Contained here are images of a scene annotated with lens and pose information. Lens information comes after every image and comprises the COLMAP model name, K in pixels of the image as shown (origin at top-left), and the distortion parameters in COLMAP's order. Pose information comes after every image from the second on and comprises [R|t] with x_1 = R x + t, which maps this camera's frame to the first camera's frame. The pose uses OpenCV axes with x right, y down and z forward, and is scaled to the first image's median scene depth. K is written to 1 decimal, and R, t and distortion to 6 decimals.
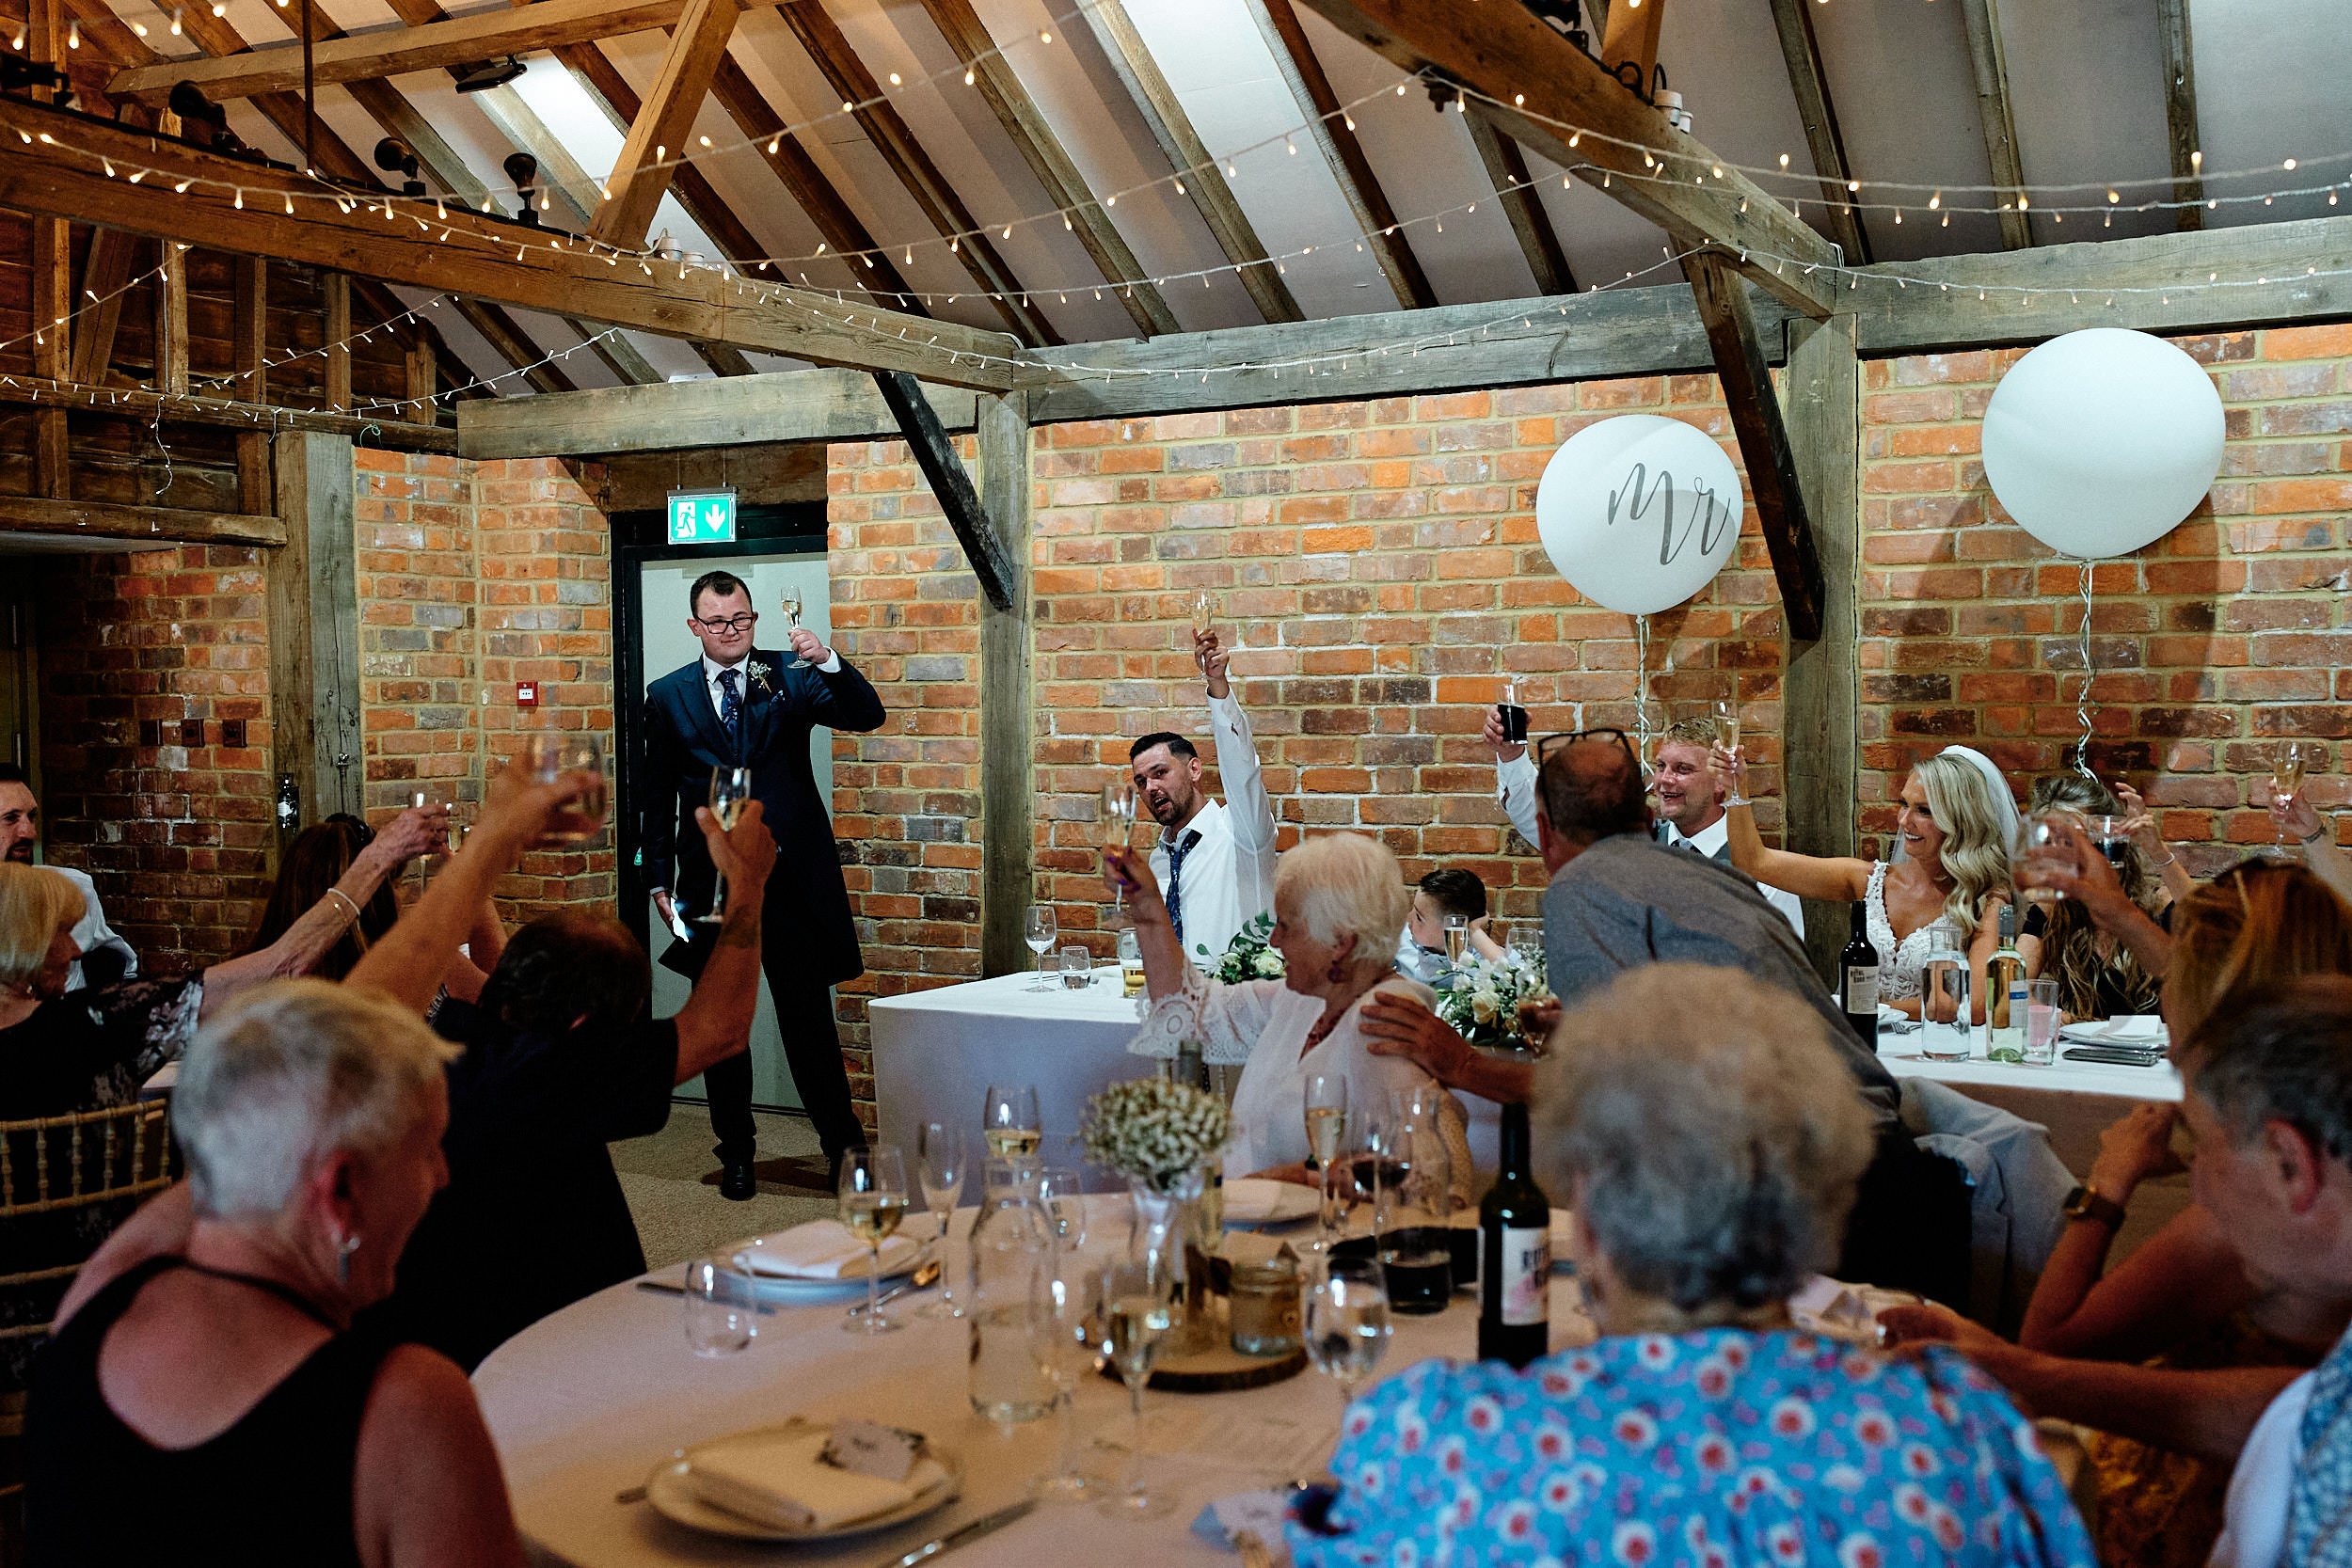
lens RADIAL K [[2285.5, 0, 1176.0], [0, 2285.5, 784.0], [0, 0, 1]] dist [-0.078393, 0.217062]
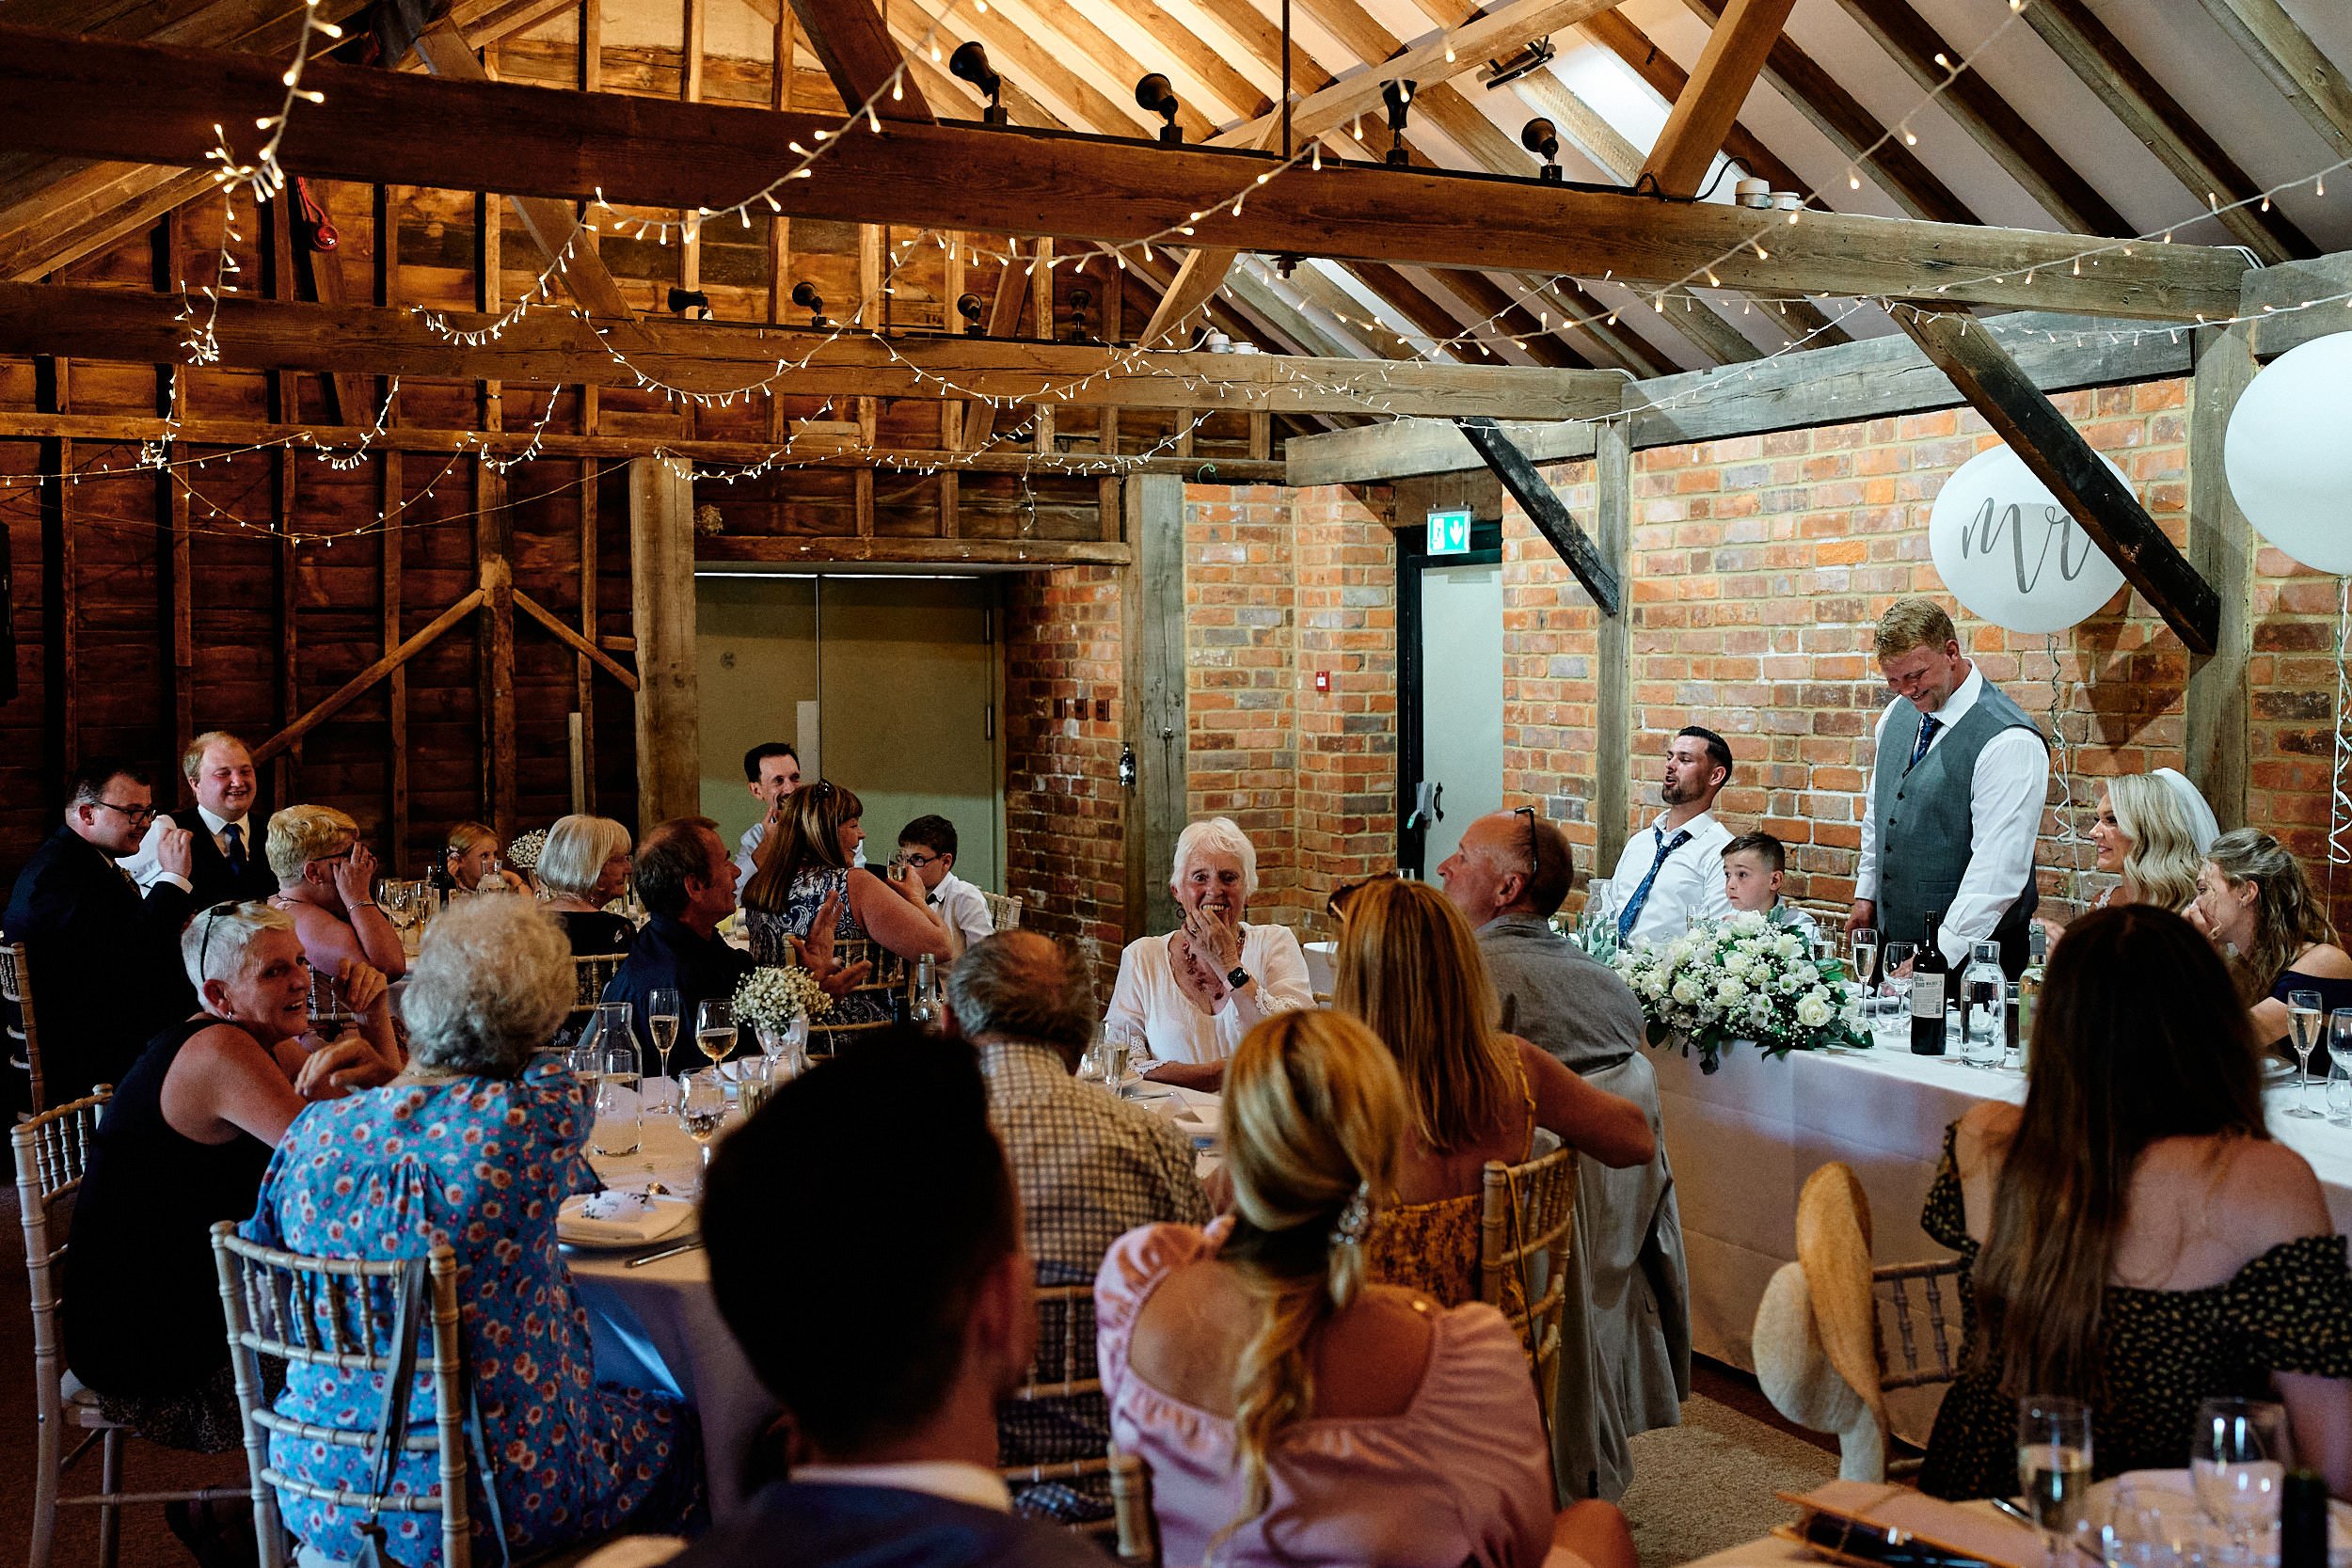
lens RADIAL K [[2285.5, 0, 1176.0], [0, 2285.5, 784.0], [0, 0, 1]] dist [-0.078393, 0.217062]
pose [[0.824472, 0.036790, -0.564705, 0.377086], [-0.025786, 0.999290, 0.027455, -0.018536], [0.565315, -0.008074, 0.824836, -0.046678]]
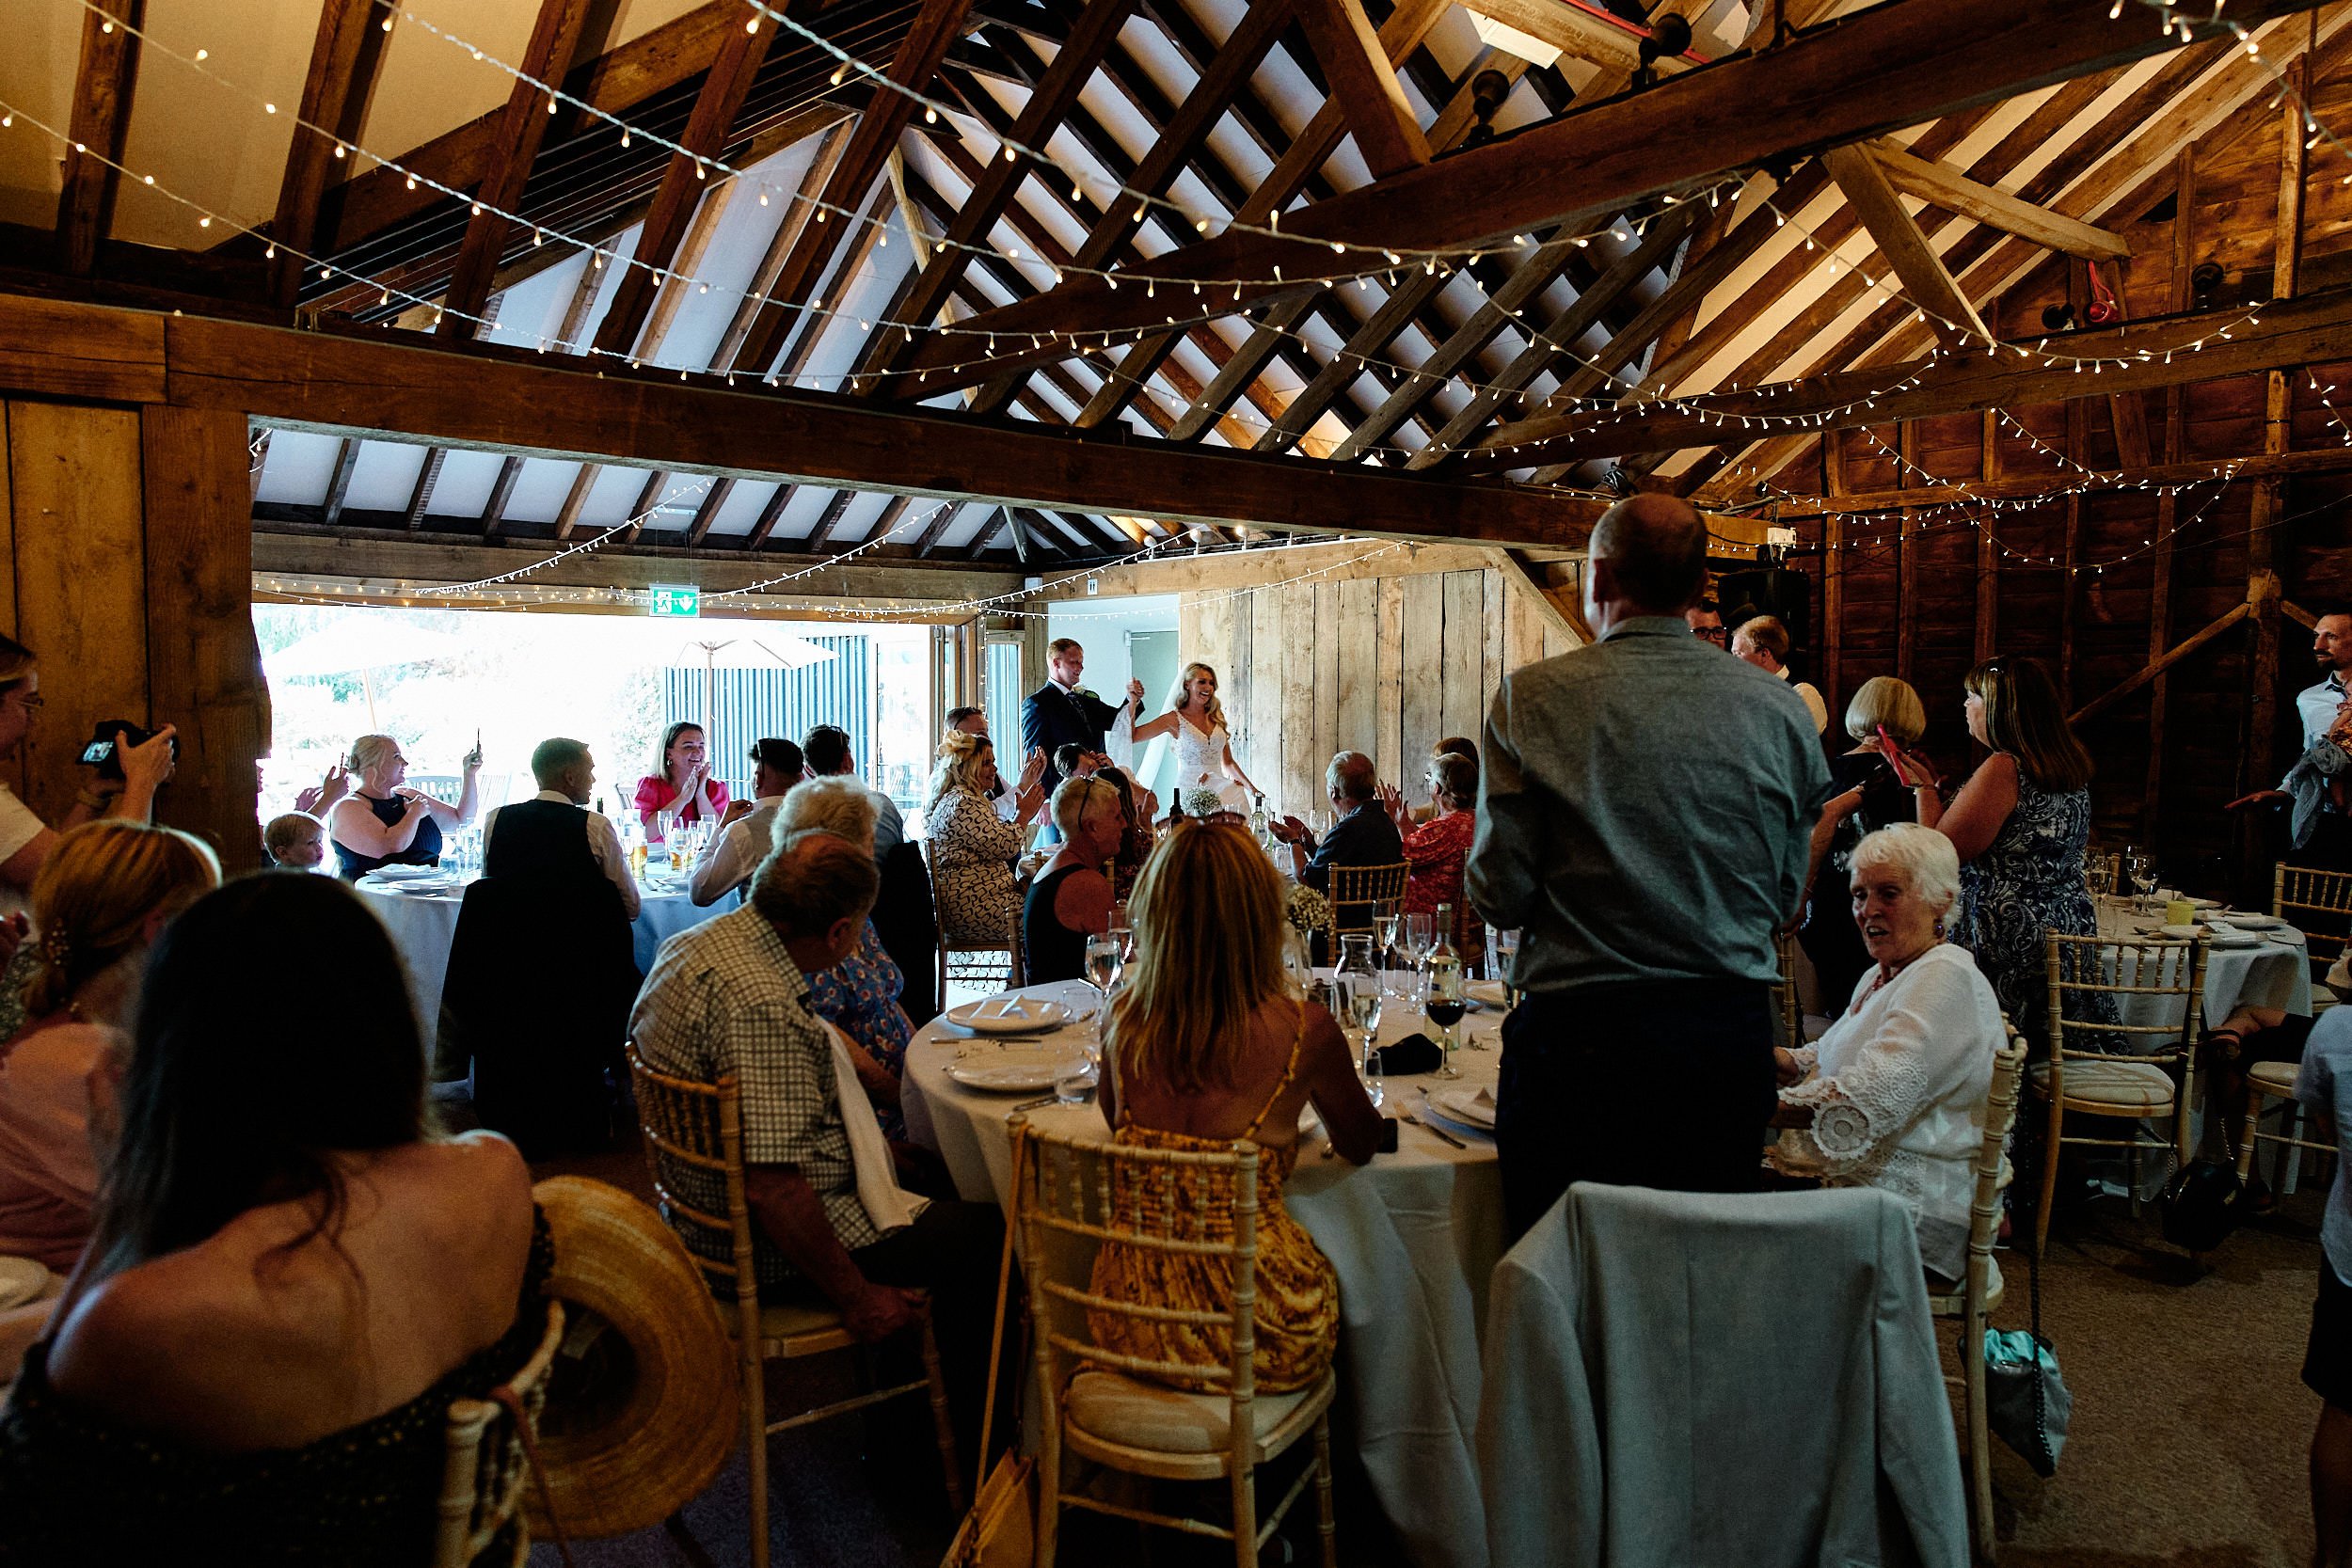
lens RADIAL K [[1570.9, 0, 1176.0], [0, 1570.9, 784.0], [0, 0, 1]] dist [-0.048162, 0.059217]
pose [[-0.357499, 0.061473, -0.931888, 0.449772], [-0.036009, 0.996182, 0.079528, -0.023891], [0.933219, 0.061987, -0.353921, 0.478642]]
